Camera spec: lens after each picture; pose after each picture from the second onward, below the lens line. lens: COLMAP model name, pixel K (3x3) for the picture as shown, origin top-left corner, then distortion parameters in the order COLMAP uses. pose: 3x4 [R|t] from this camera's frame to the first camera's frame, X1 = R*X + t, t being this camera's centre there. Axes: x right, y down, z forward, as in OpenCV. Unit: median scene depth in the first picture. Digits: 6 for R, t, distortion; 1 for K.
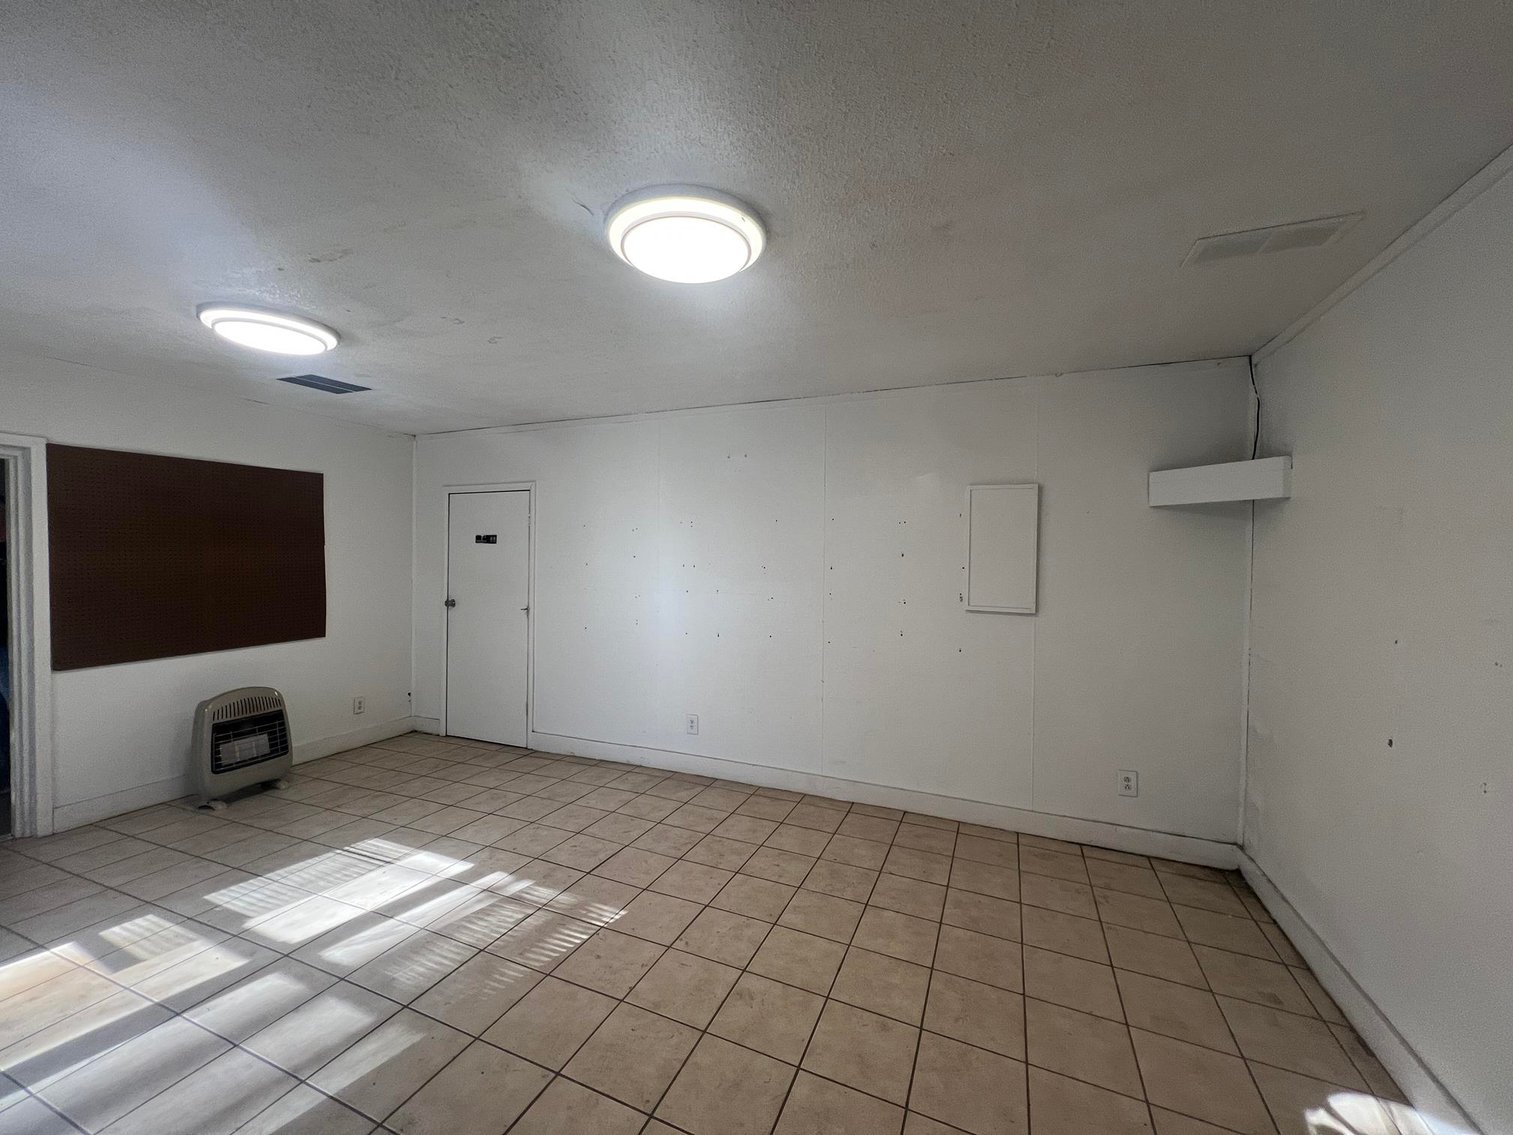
lens RADIAL K [[601.5, 0, 752.2], [0, 601.5, 571.1], [0, 0, 1]] dist [-0.003833, -0.000004]
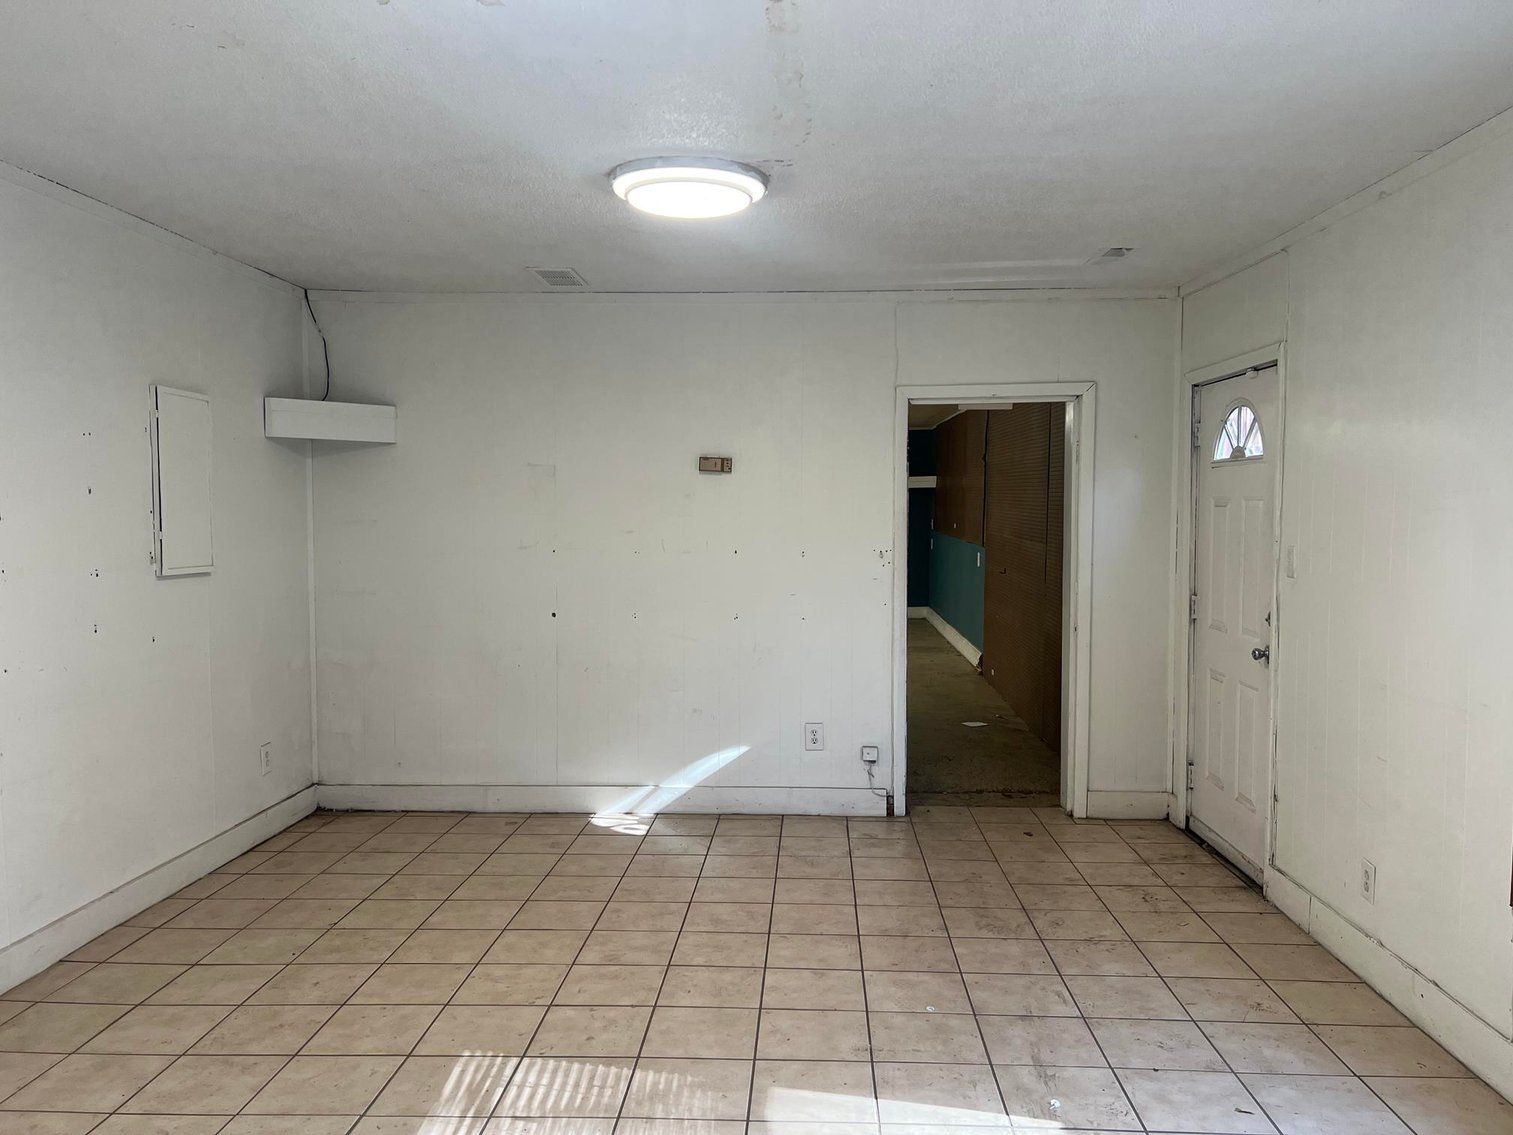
lens RADIAL K [[1143.2, 0, 754.9], [0, 1143.2, 568.4], [0, 0, 1]] dist [0.056786, -0.061378]
pose [[-0.336959, -0.065223, 0.939258, -1.254417], [0.009727, 0.997303, 0.072743, -0.034877], [-0.941469, 0.033647, -0.335416, 0.971971]]
